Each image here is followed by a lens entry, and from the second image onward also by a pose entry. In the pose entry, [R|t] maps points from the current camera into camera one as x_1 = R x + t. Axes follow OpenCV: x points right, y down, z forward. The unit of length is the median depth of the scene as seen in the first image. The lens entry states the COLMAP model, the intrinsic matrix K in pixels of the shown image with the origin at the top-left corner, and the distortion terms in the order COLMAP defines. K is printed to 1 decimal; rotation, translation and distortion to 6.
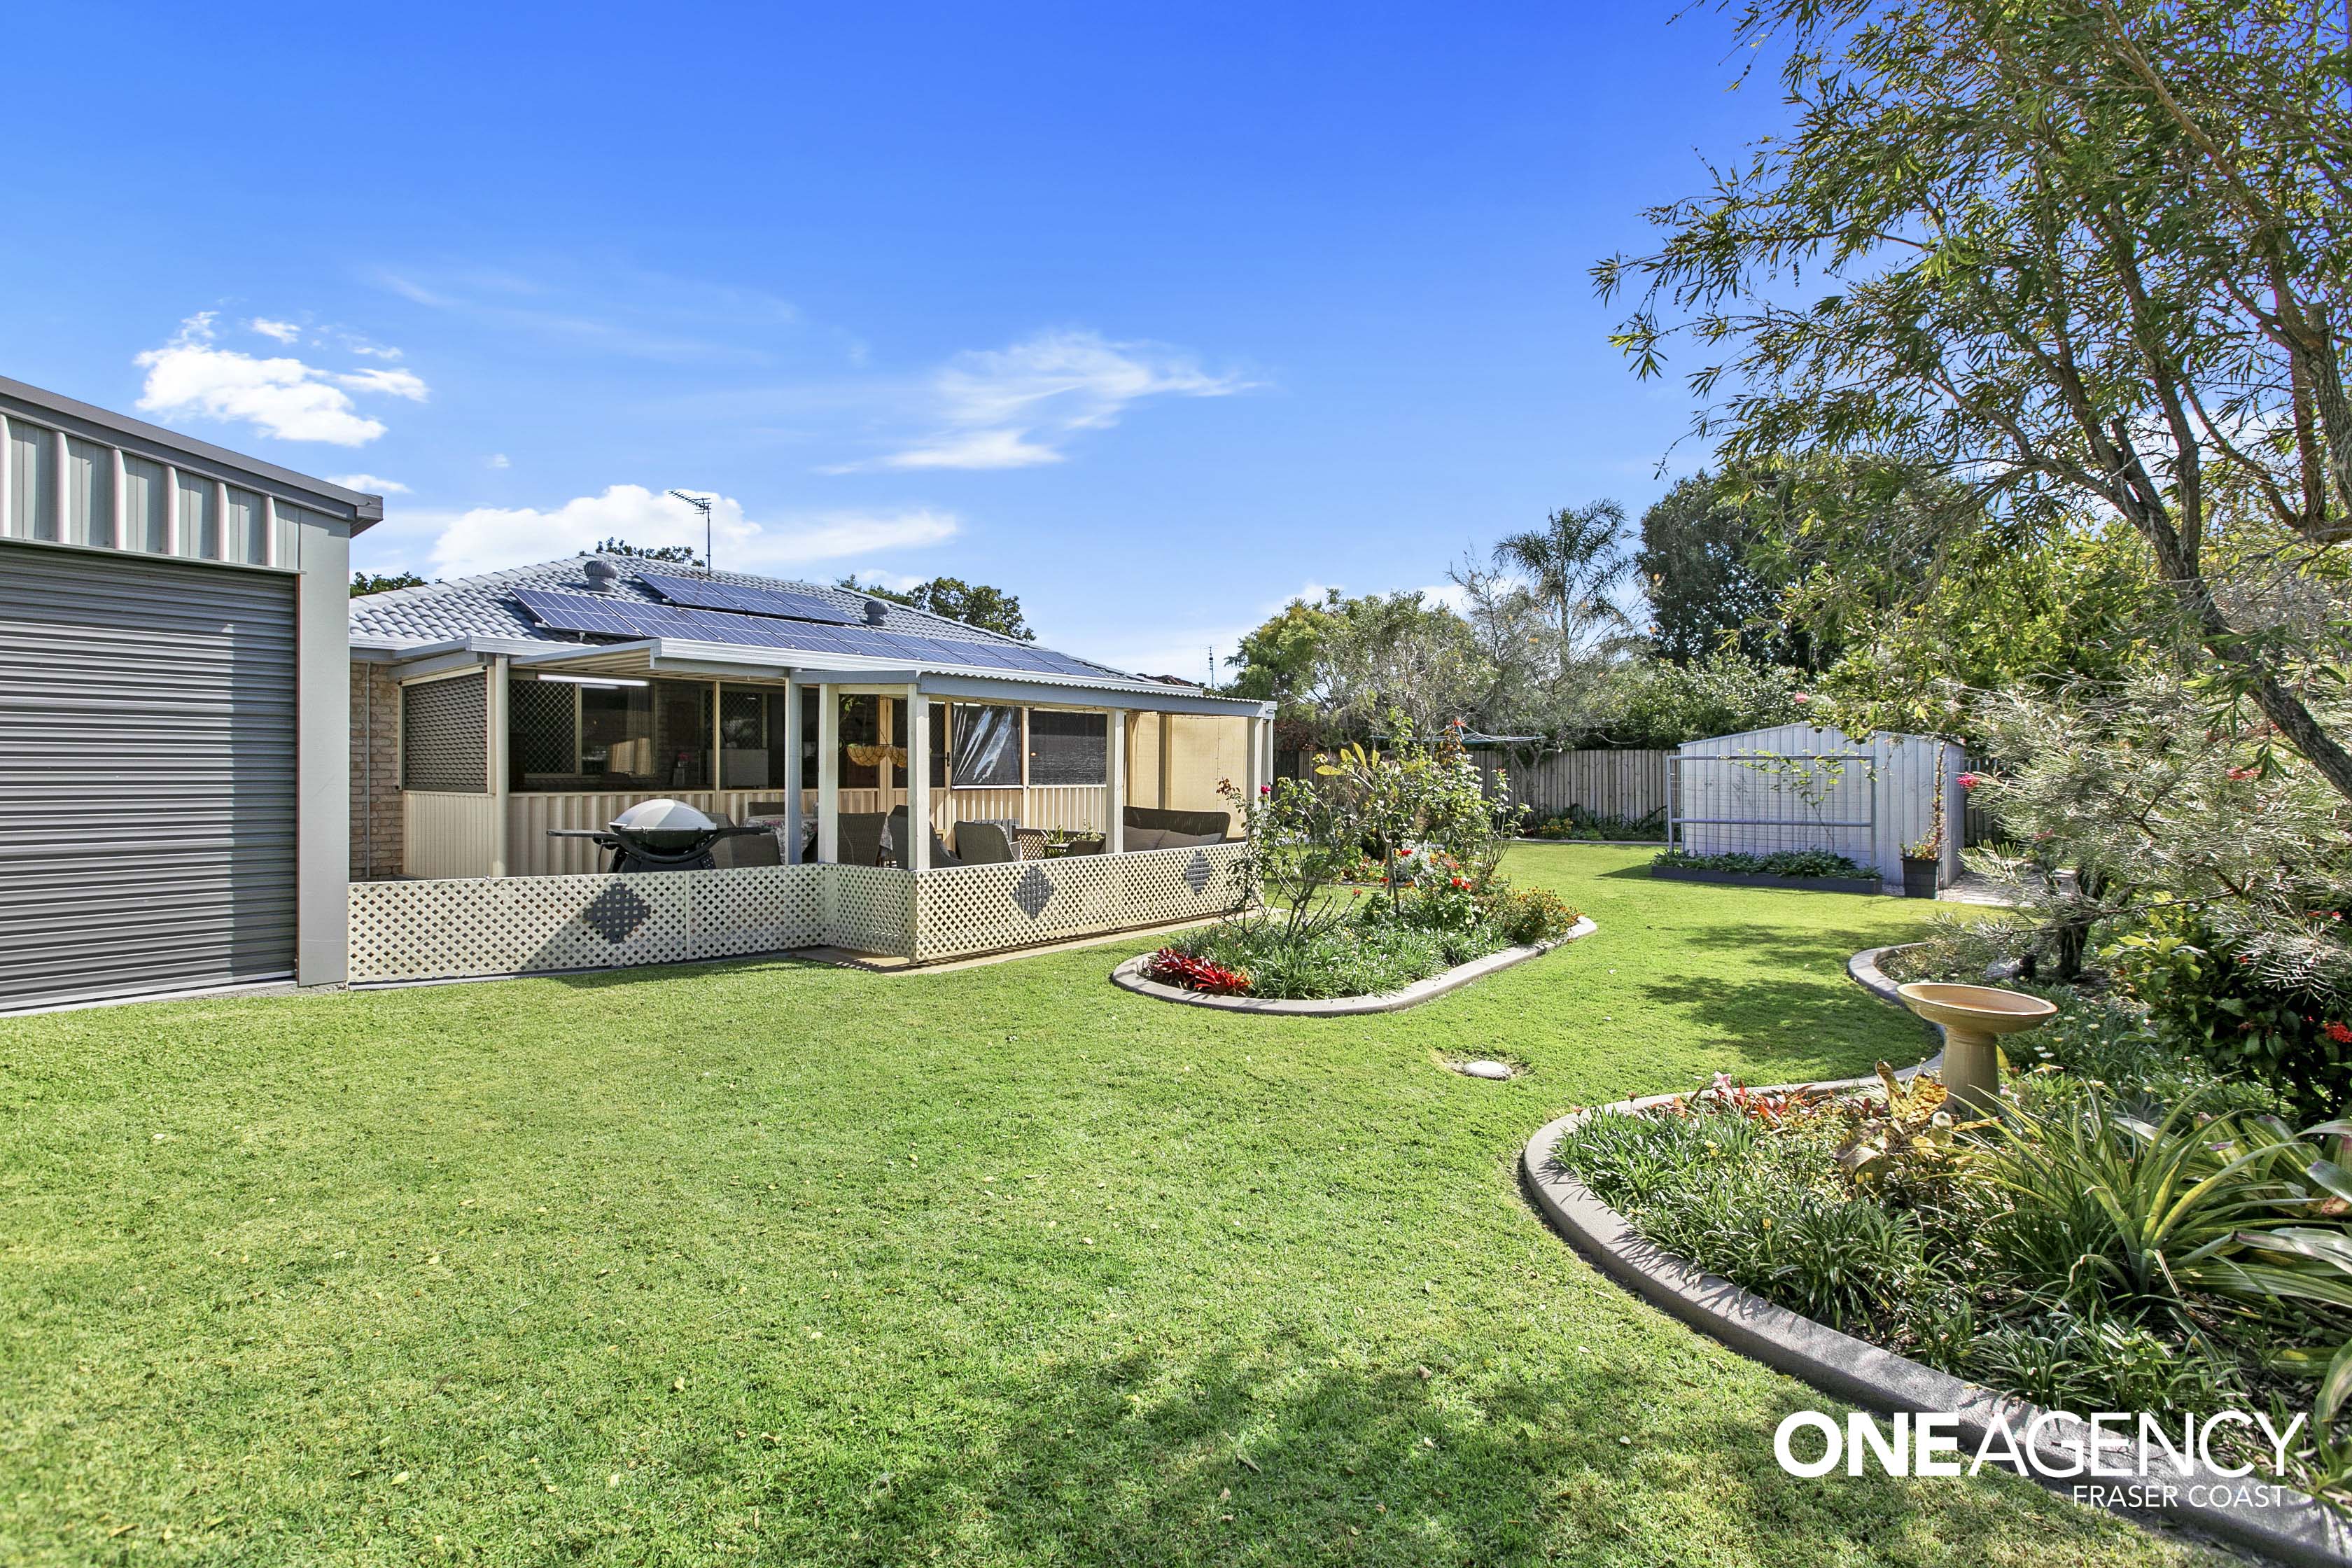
lens RADIAL K [[1059.3, 0, 1180.9], [0, 1059.3, 773.4], [0, 0, 1]] dist [0.003395, 0.000057]
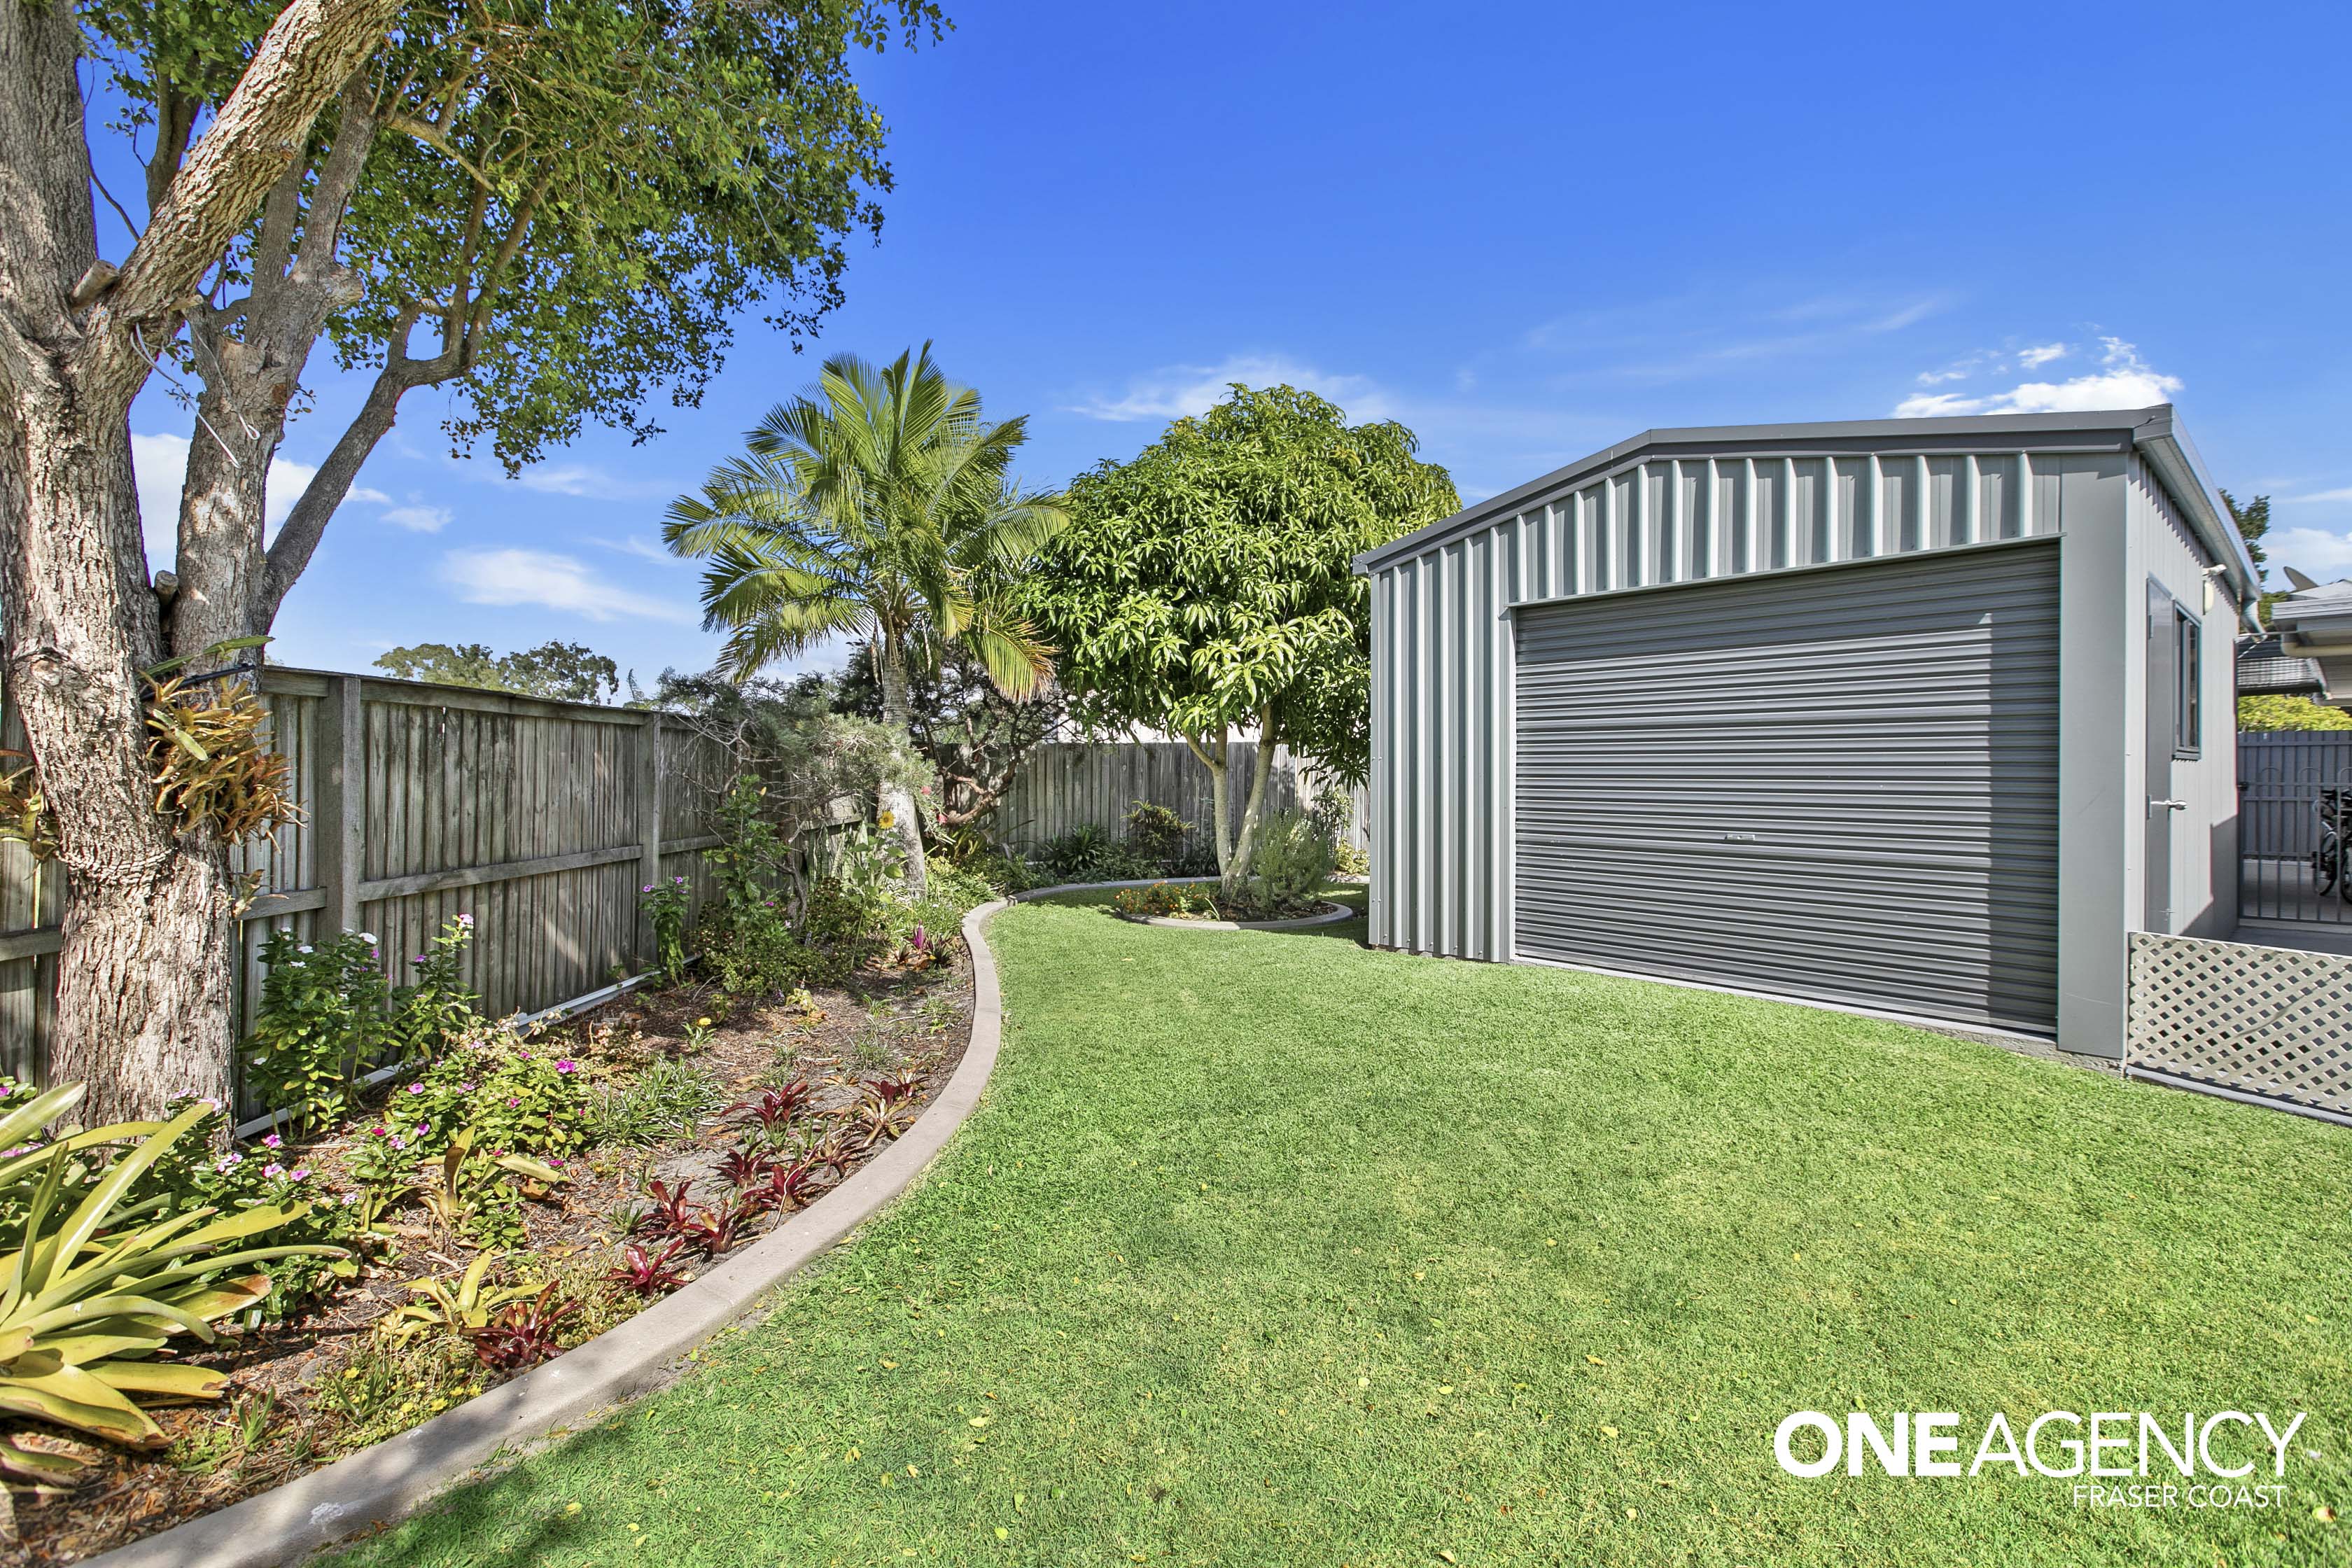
lens RADIAL K [[1059.3, 0, 1186.2], [0, 1059.3, 772.2], [0, 0, 1]] dist [0.003395, 0.000057]
pose [[-0.118975, -0.004757, -0.992886, 0.050943], [-0.014149, 0.999895, -0.003095, 0.002423], [0.992796, 0.013680, -0.119030, 0.453721]]
